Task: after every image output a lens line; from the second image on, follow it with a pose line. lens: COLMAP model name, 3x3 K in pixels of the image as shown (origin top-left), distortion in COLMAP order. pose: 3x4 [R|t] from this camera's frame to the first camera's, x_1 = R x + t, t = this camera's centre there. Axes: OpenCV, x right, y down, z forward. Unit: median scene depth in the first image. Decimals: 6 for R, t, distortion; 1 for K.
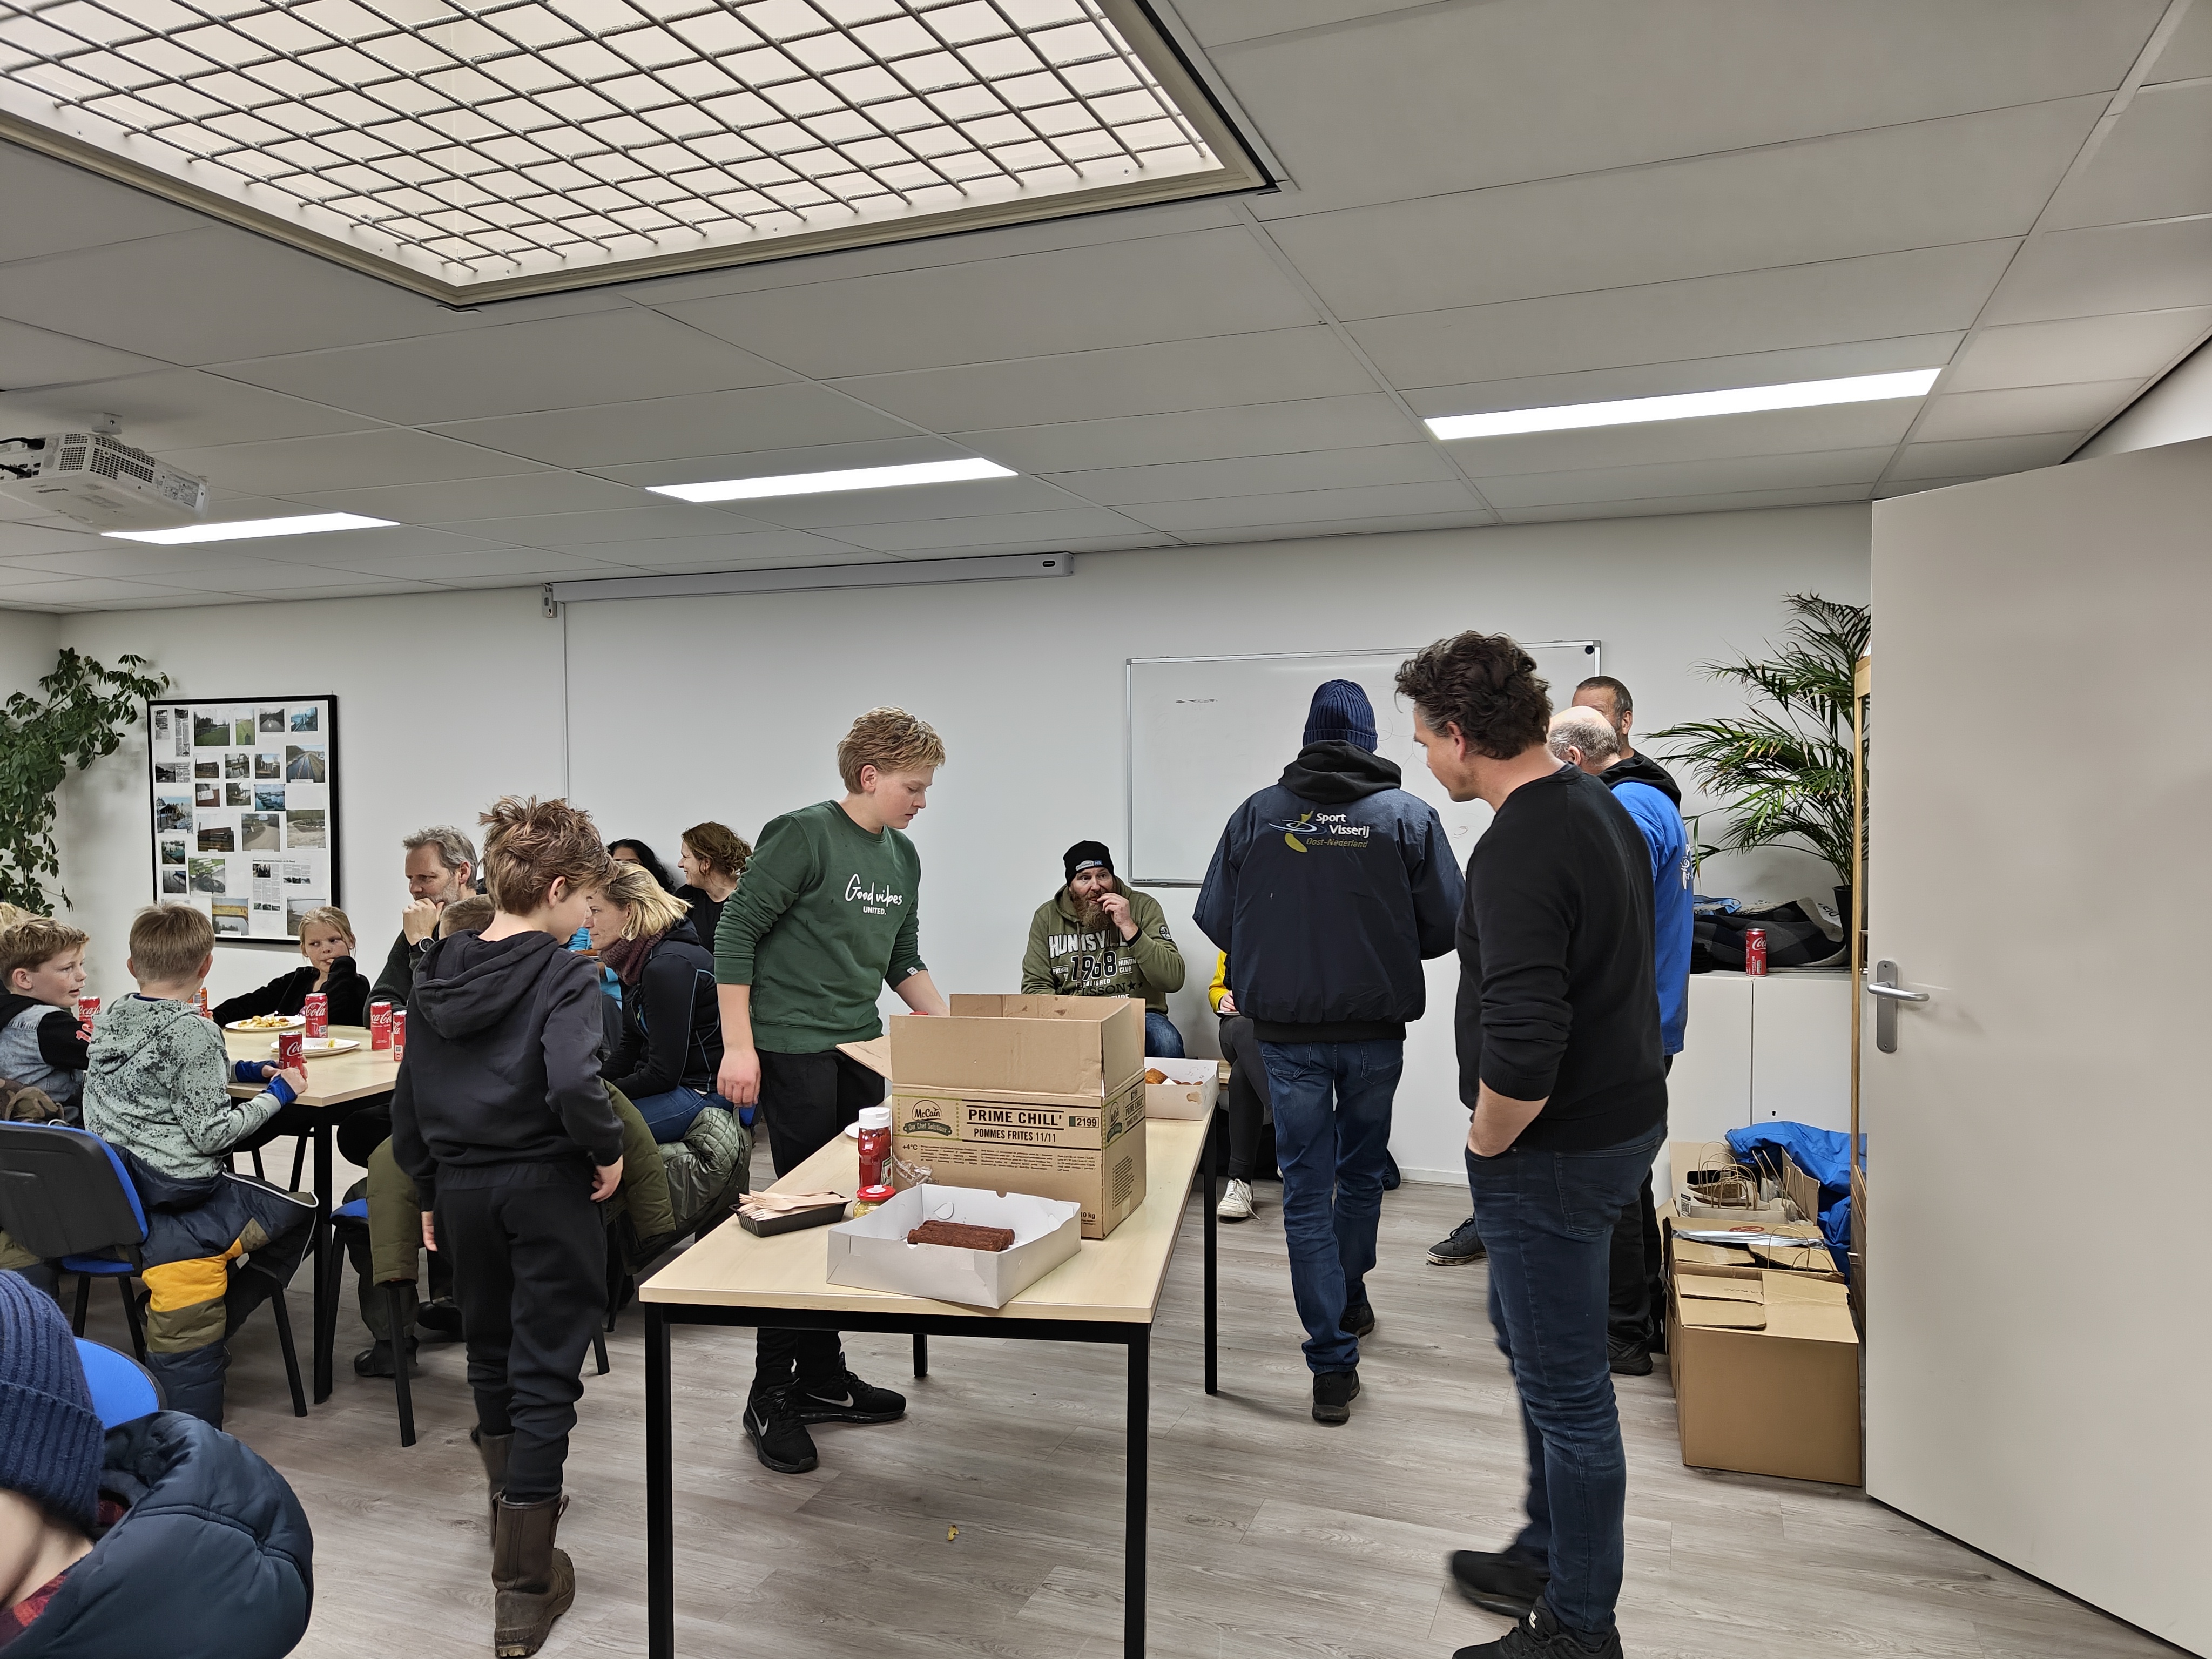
lens RADIAL K [[1546.4, 0, 1106.0], [0, 1546.4, 829.5], [0, 0, 1]] dist [0.000723, -0.008427]
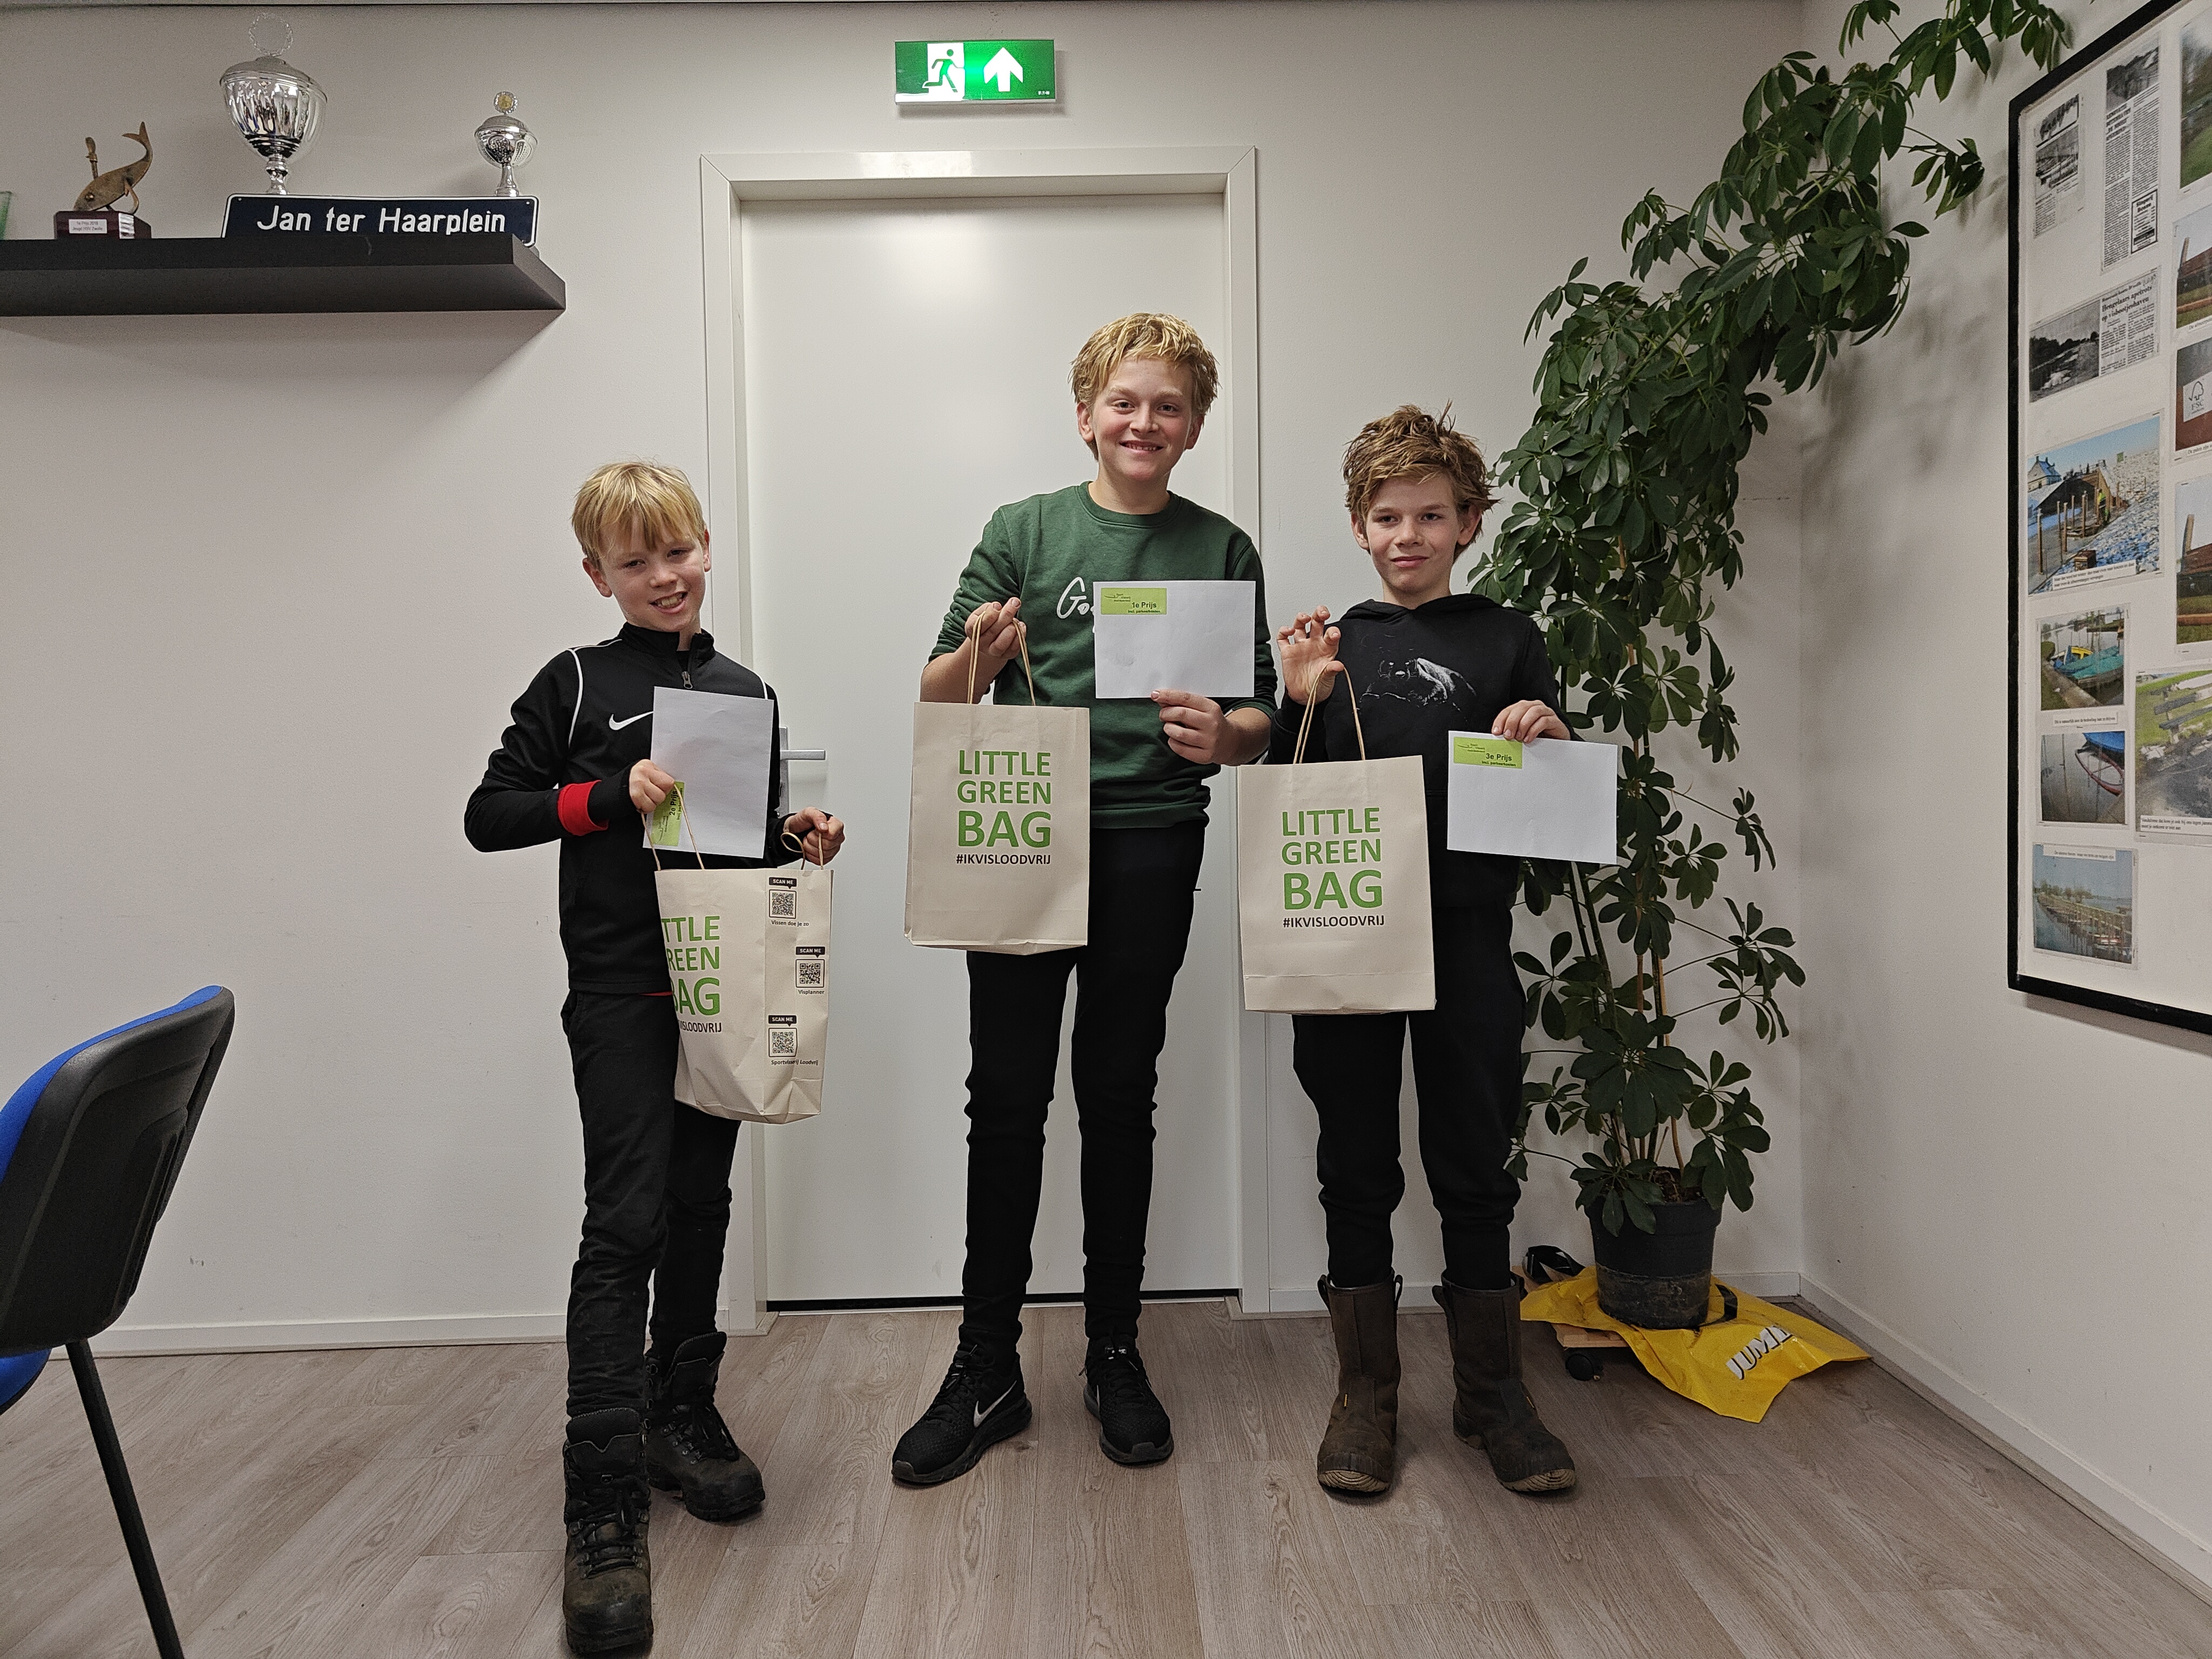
lens RADIAL K [[1546.4, 0, 1106.0], [0, 1546.4, 829.5], [0, 0, 1]] dist [0.000723, -0.008427]
pose [[0.388912, 0.044510, -0.920199, -0.429914], [-0.020783, 0.999002, 0.039538, 0.036205], [0.921041, 0.003747, 0.389448, 0.752233]]
